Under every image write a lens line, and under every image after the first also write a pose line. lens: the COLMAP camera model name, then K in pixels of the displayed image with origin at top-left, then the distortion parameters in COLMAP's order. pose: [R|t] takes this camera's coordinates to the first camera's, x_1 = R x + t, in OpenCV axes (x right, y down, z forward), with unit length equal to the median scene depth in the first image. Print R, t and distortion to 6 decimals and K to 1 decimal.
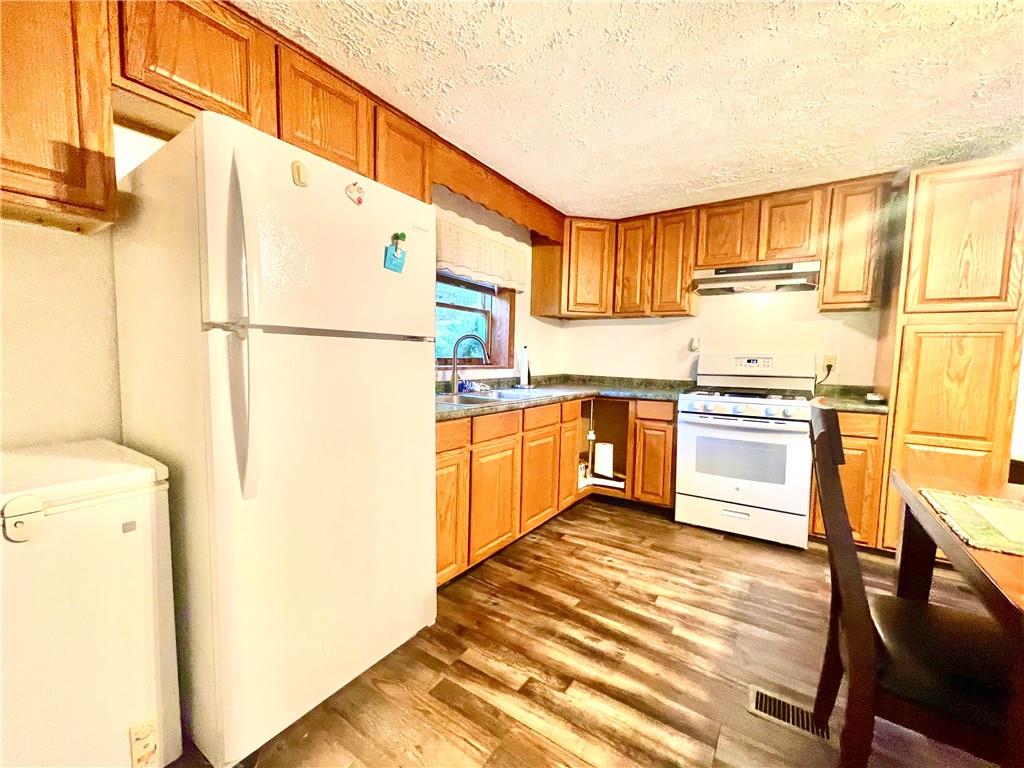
lens RADIAL K [[415.6, 0, 512.4], [0, 415.6, 385.6], [0, 0, 1]] dist [-0.011199, 0.001291]
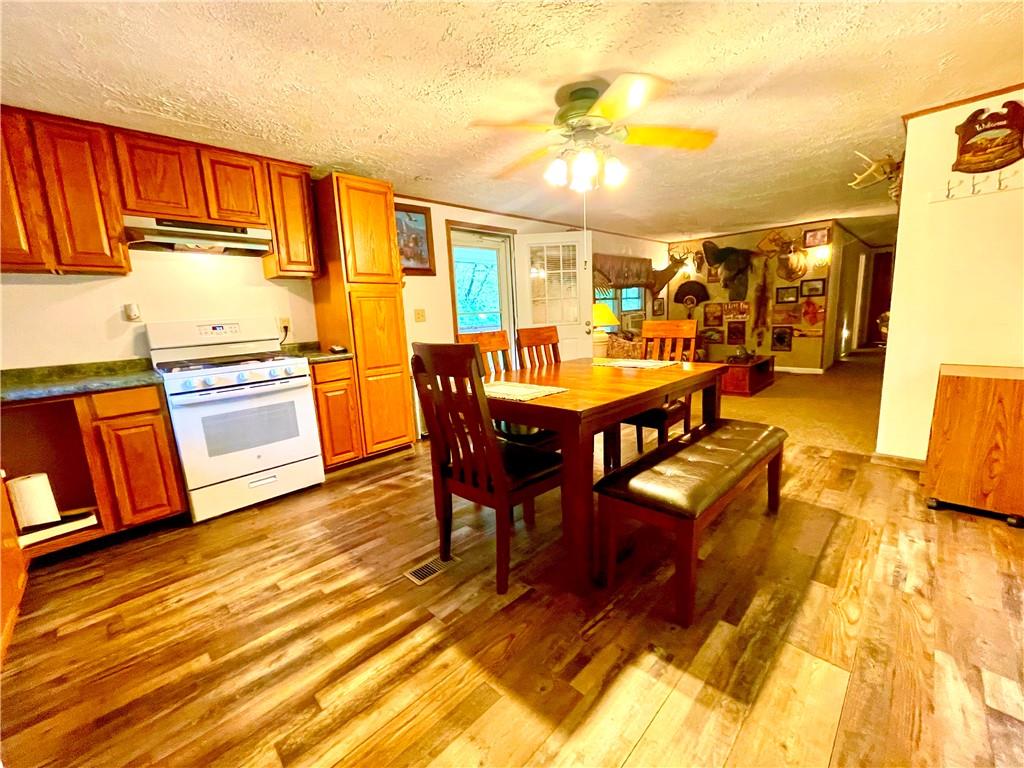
lens RADIAL K [[415.6, 0, 511.8], [0, 415.6, 386.6], [0, 0, 1]] dist [-0.011199, 0.001291]
pose [[0.180003, -0.196465, 0.963847, -0.272314], [0.120217, 0.976900, 0.176675, -0.016654], [-0.976292, 0.084069, 0.199463, 0.201584]]
